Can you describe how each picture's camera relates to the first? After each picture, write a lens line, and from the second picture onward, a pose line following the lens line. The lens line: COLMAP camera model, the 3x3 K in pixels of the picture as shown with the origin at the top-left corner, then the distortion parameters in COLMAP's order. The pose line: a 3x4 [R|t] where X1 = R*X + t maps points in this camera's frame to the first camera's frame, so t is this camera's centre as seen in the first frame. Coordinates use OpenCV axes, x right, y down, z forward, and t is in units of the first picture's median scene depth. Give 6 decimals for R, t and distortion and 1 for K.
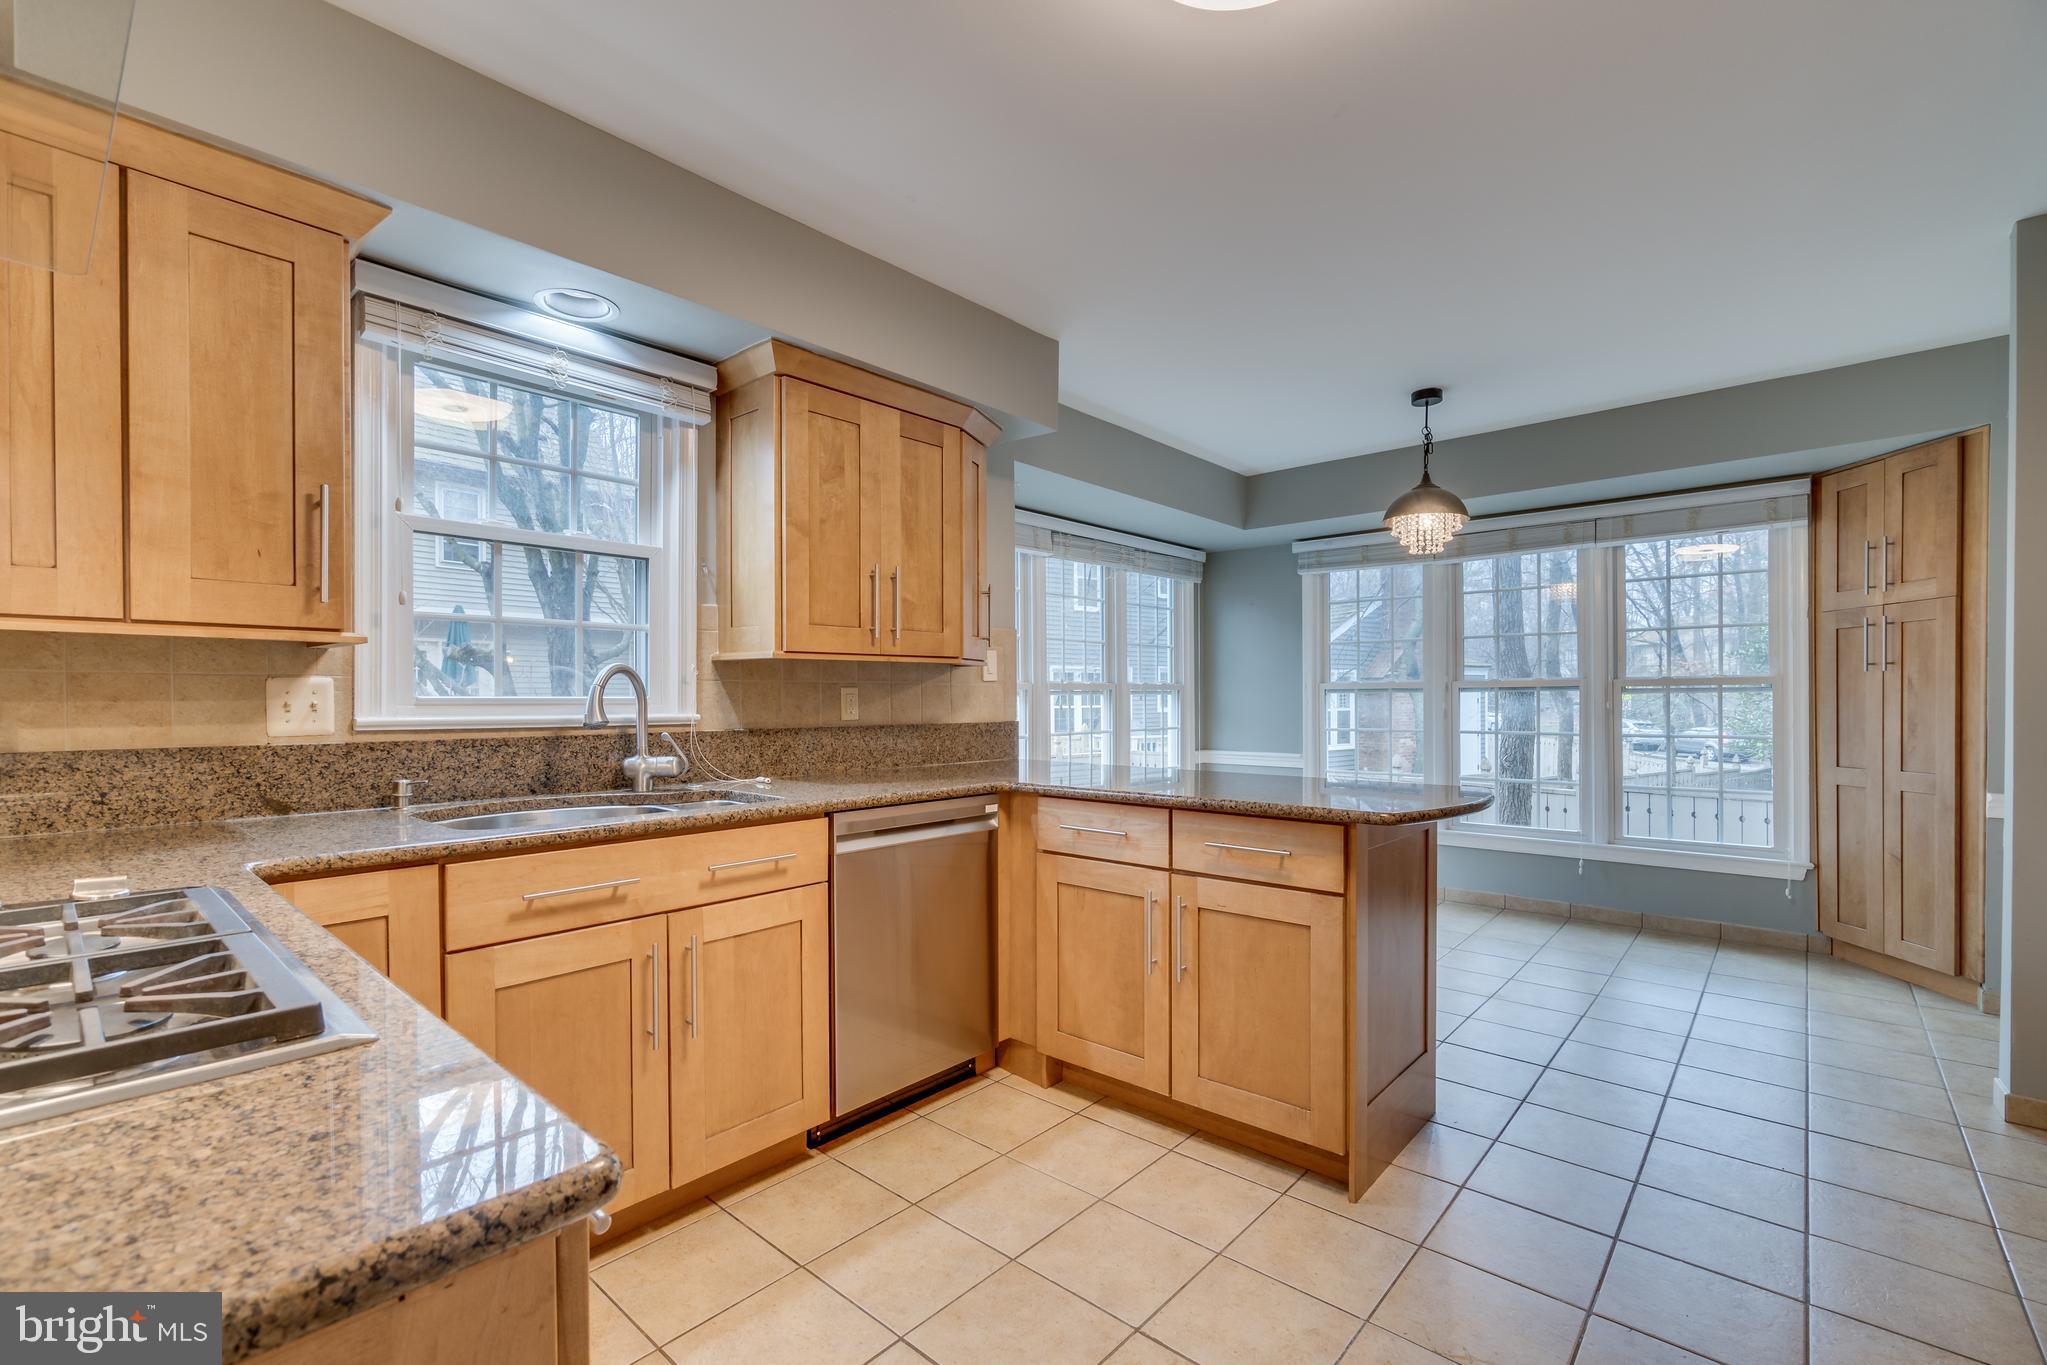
lens RADIAL K [[886.0, 0, 1019.5], [0, 886.0, 692.8], [0, 0, 1]] dist [-0.010257, 0.001531]
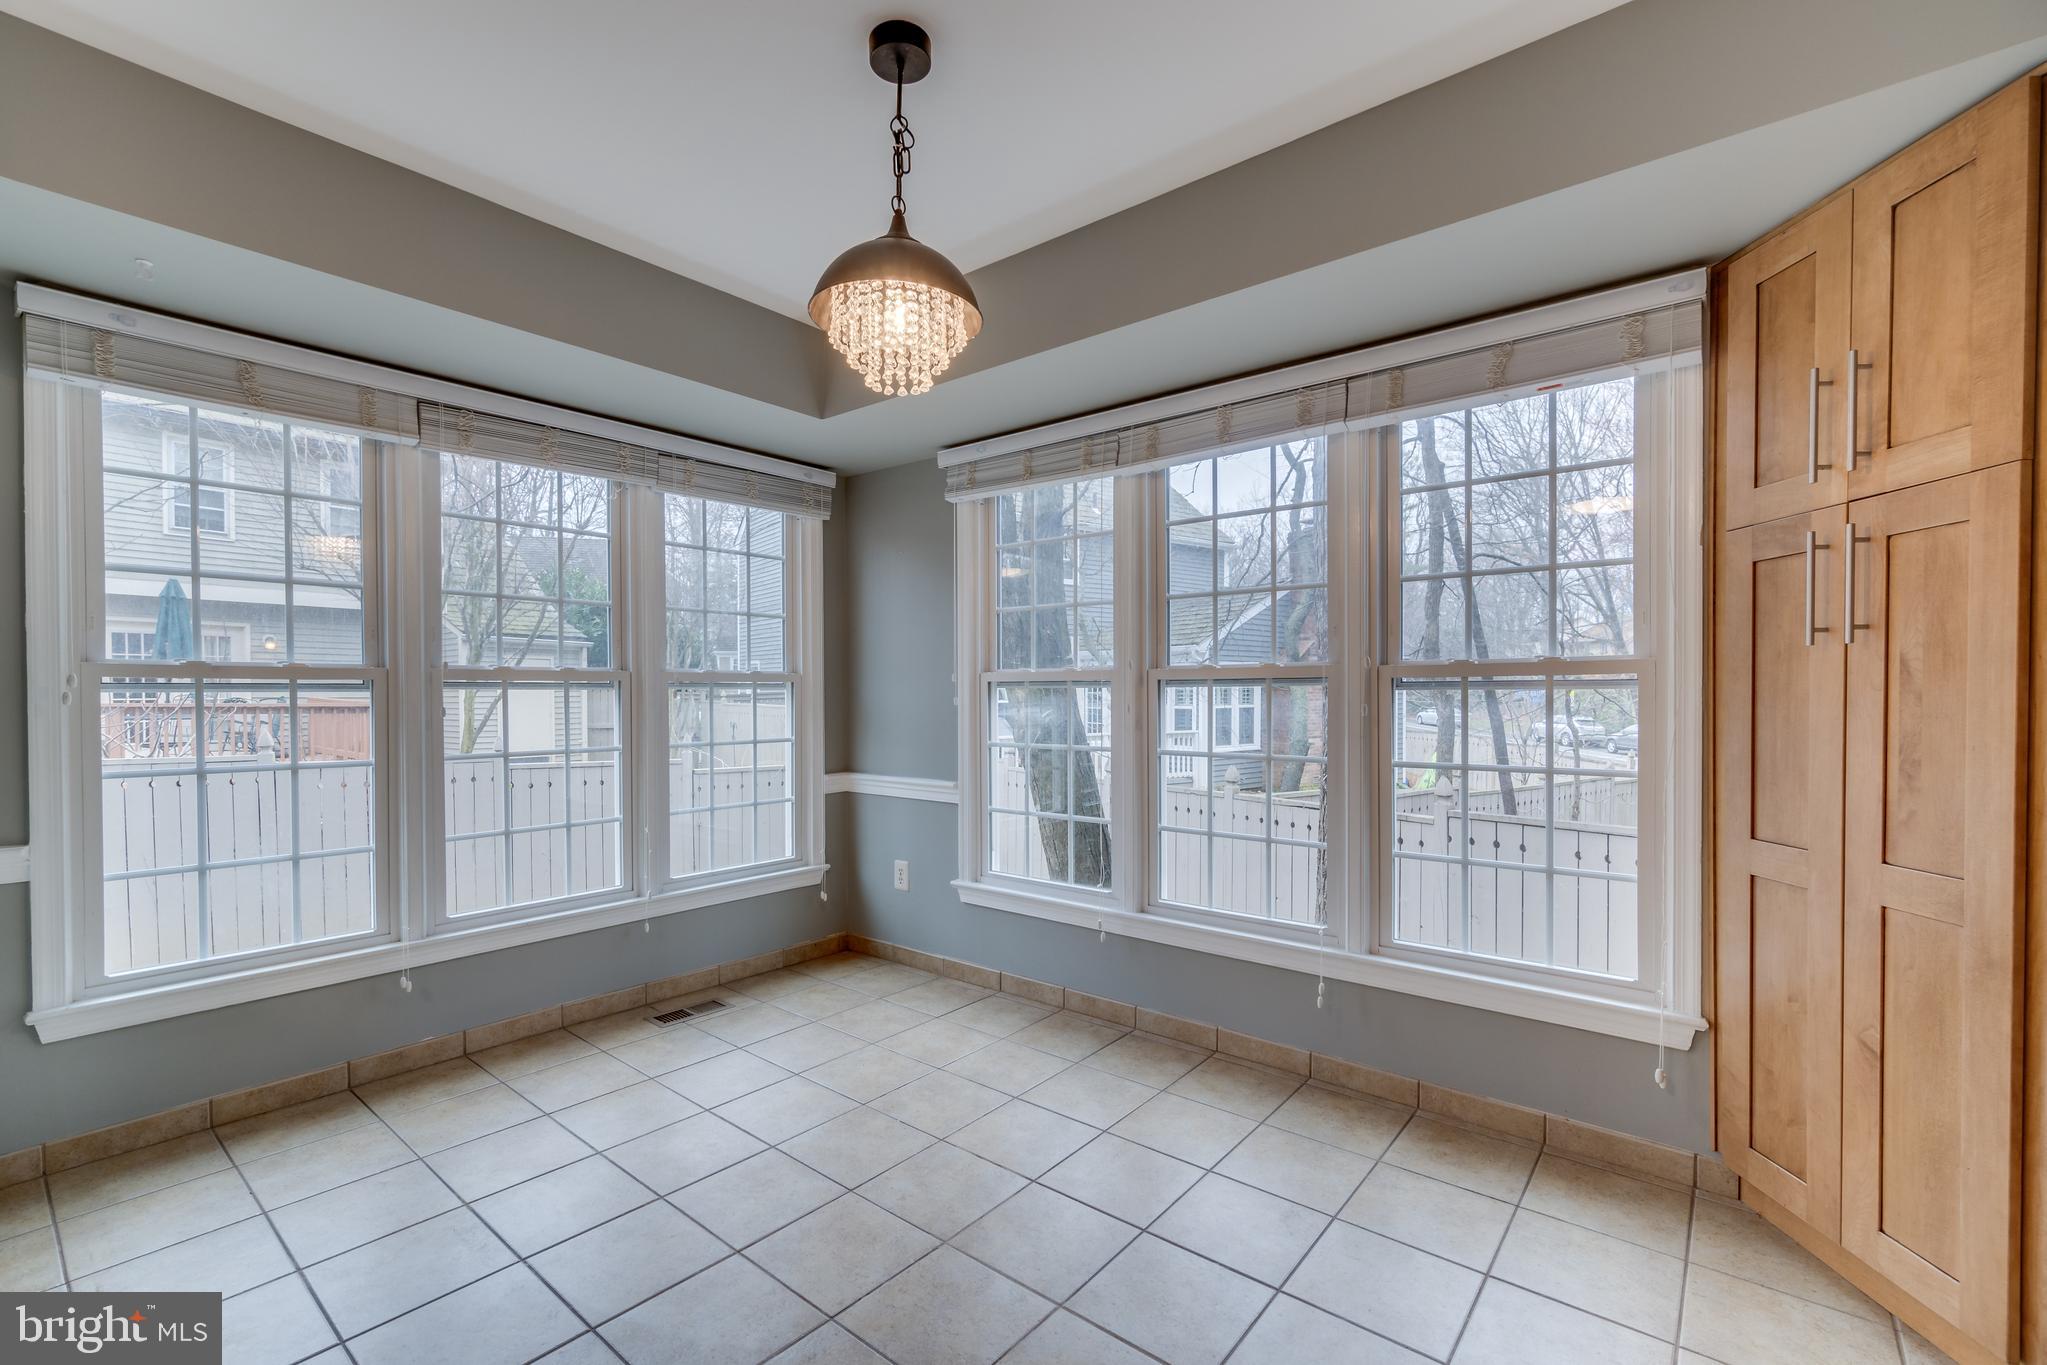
lens RADIAL K [[886.0, 0, 1025.7], [0, 886.0, 692.8], [0, 0, 1]] dist [-0.010257, 0.001531]
pose [[0.998928, 0.002592, 0.046208, 0.478211], [-0.002932, 0.999969, 0.007297, -0.000981], [-0.046187, -0.007424, 0.998905, 0.502957]]
